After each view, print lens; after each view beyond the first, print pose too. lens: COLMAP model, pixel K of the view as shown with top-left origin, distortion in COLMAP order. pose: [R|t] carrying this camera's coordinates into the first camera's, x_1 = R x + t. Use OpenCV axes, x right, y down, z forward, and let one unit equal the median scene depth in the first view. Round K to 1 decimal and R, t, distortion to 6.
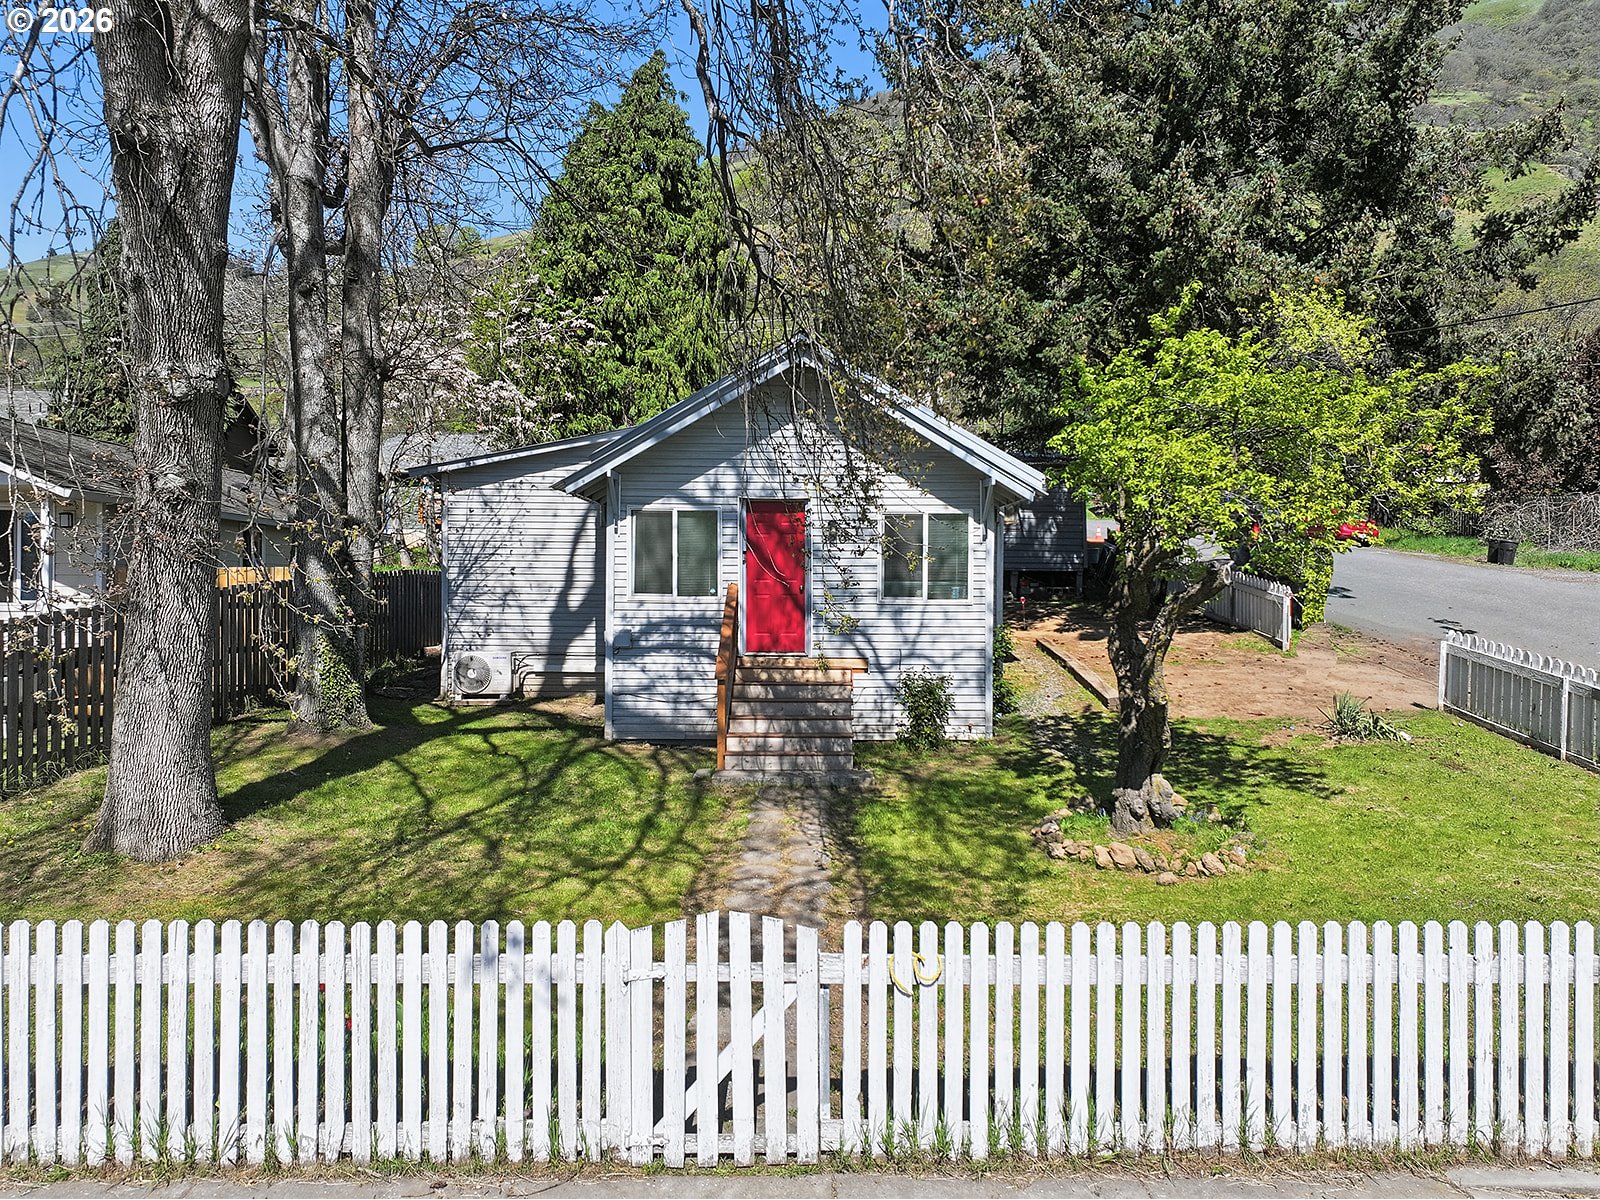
lens RADIAL K [[1113.5, 0, 798.5], [0, 1113.5, 601.8], [0, 0, 1]] dist [-0.003945, -0.002492]
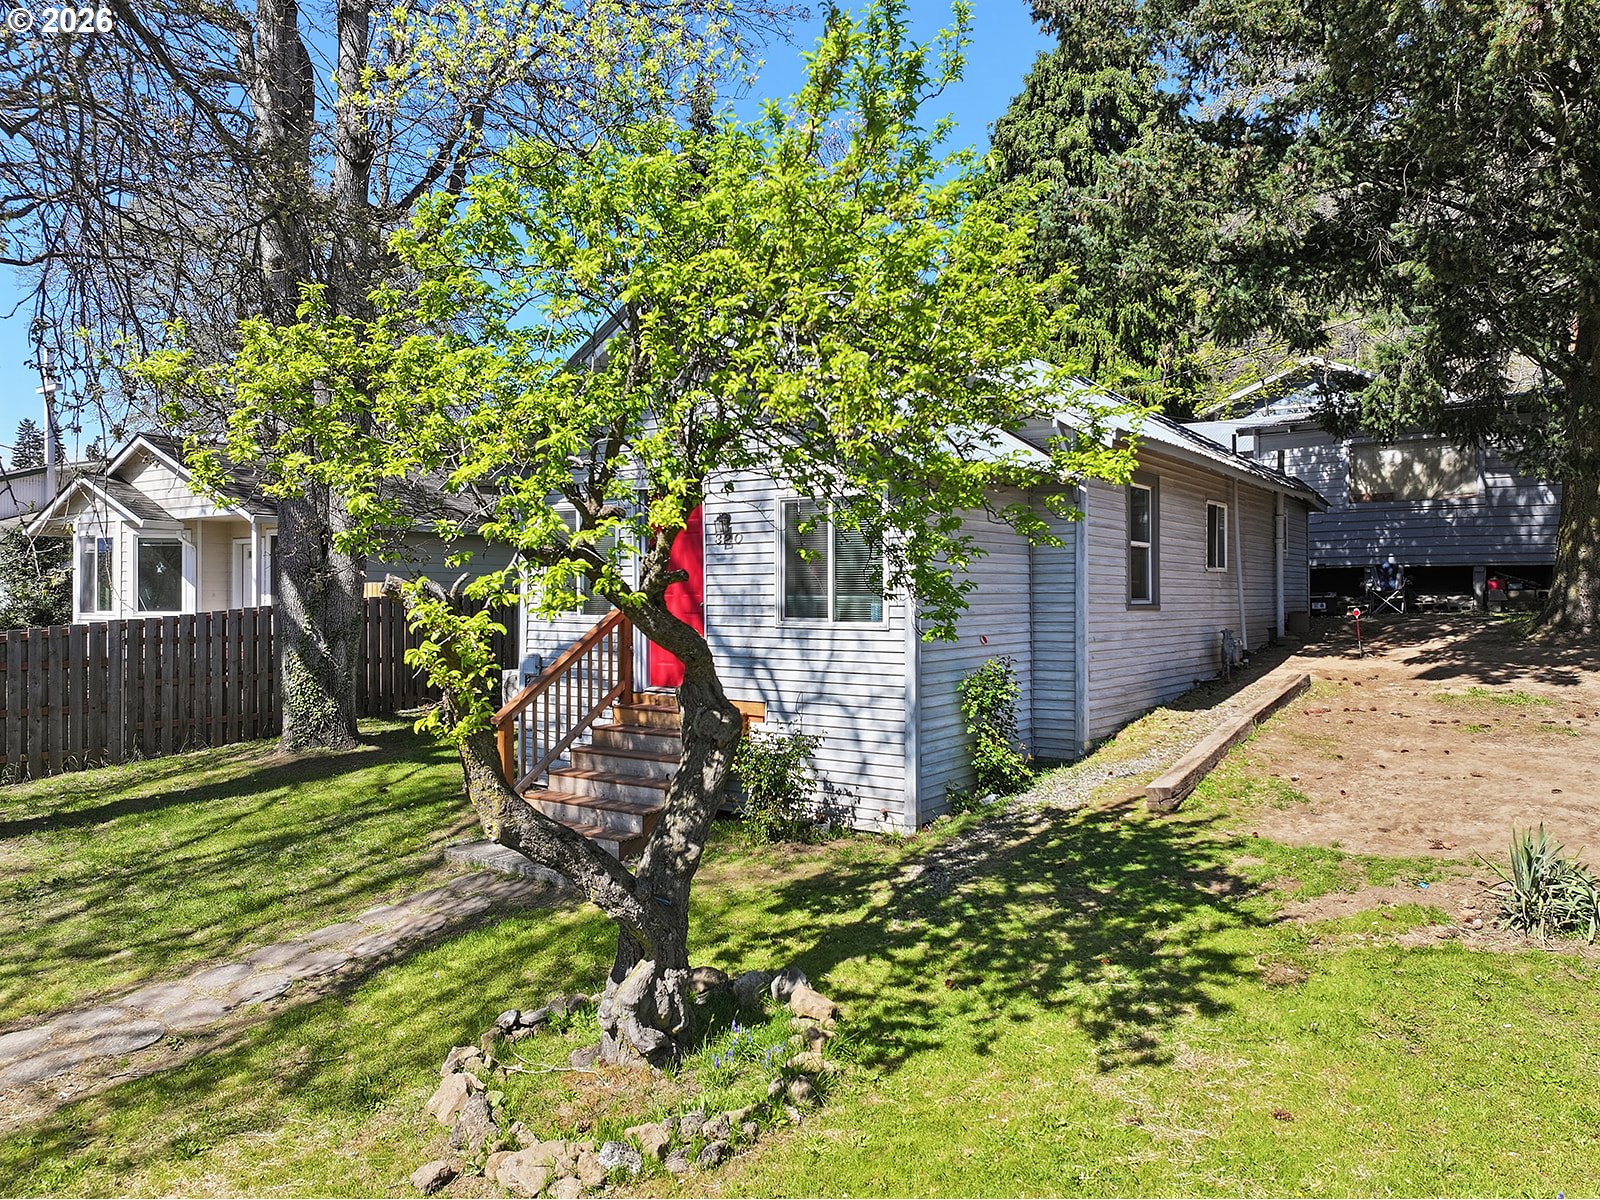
lens RADIAL K [[1113.5, 0, 804.2], [0, 1113.5, 599.6], [0, 0, 1]] dist [-0.003945, -0.002492]
pose [[0.819591, -0.000516, -0.572949, 0.493325], [0.000433, 1.000000, -0.000281, -0.015524], [0.572949, -0.000018, 0.819591, 0.423153]]
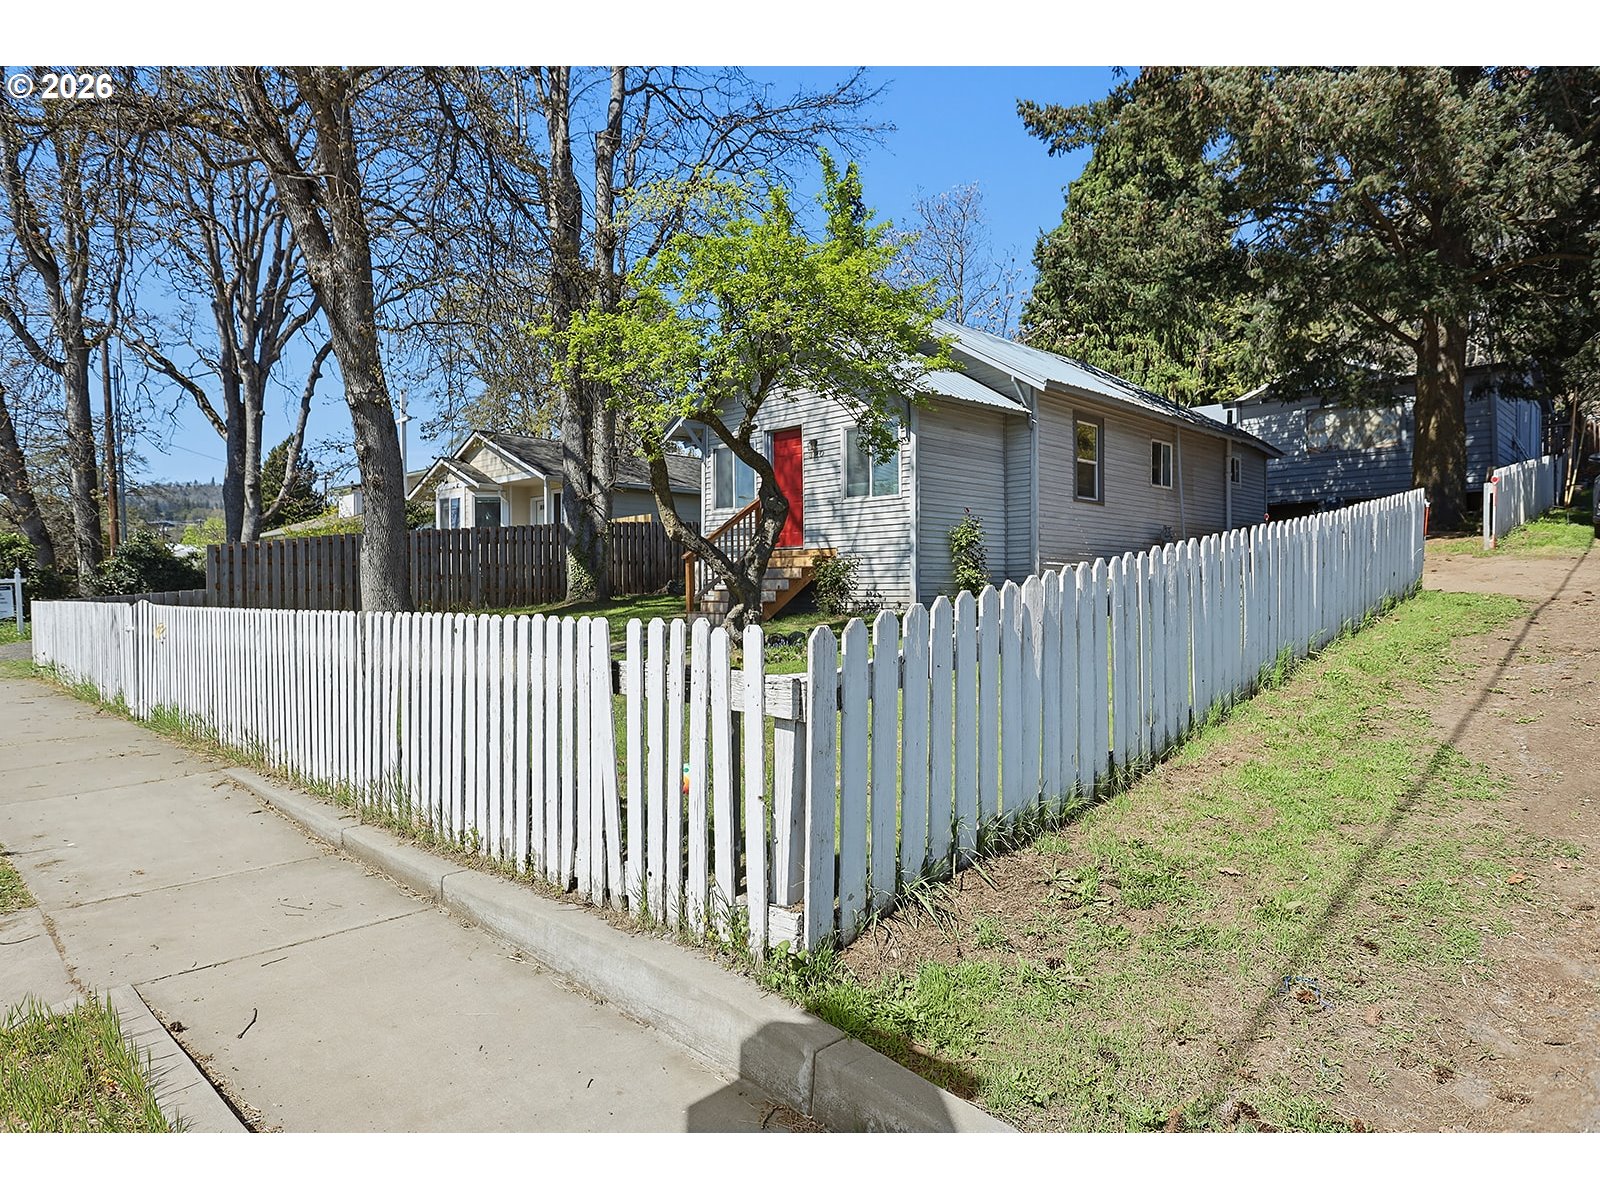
lens RADIAL K [[933.4, 0, 796.7], [0, 933.4, 606.6], [0, 0, 1]] dist [-0.015325, 0.006371]
pose [[0.706668, 0.004917, -0.707528, 0.764595], [0.003033, 0.999946, 0.009979, 0.106087], [0.707539, -0.009198, 0.706614, 0.233856]]
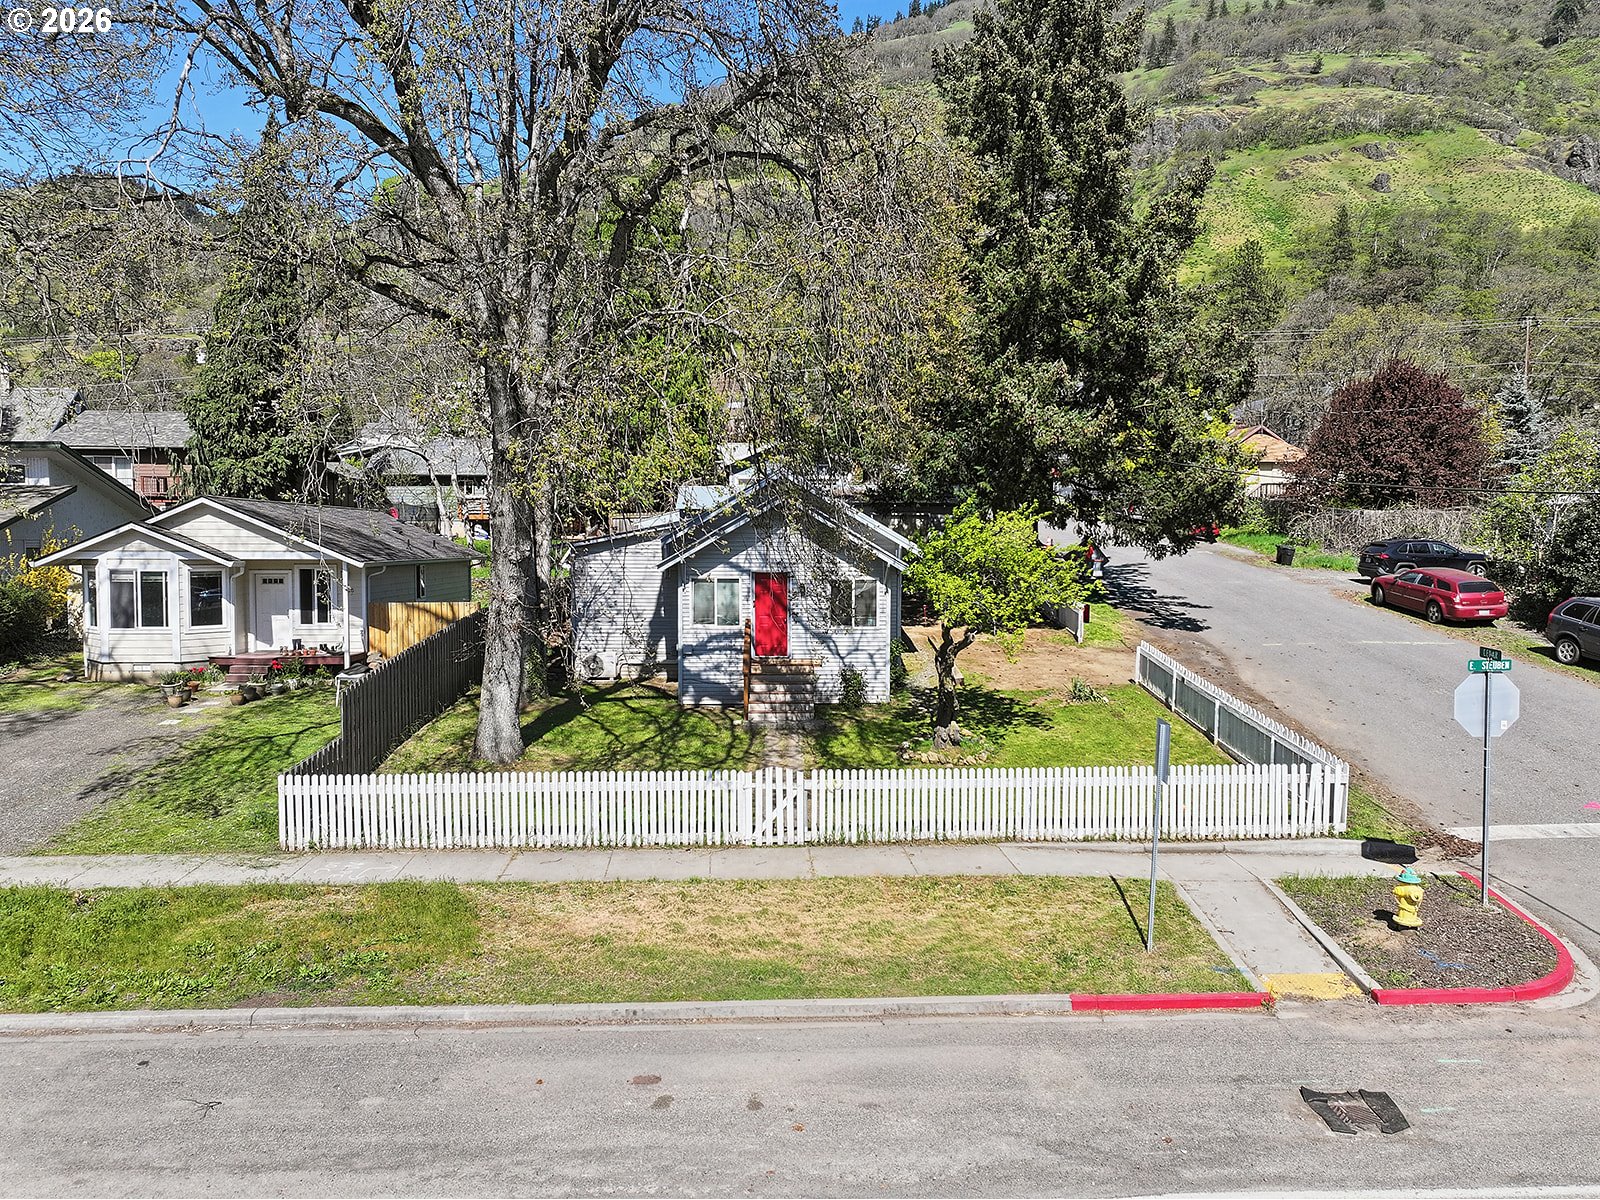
lens RADIAL K [[1113.5, 0, 804.2], [0, 1113.5, 594.3], [0, 0, 1]] dist [-0.003945, -0.002492]
pose [[0.999147, -0.004138, 0.041079, -0.041121], [0.002370, 0.999073, 0.042979, -0.132132], [-0.041219, -0.042845, 0.998231, -0.810525]]
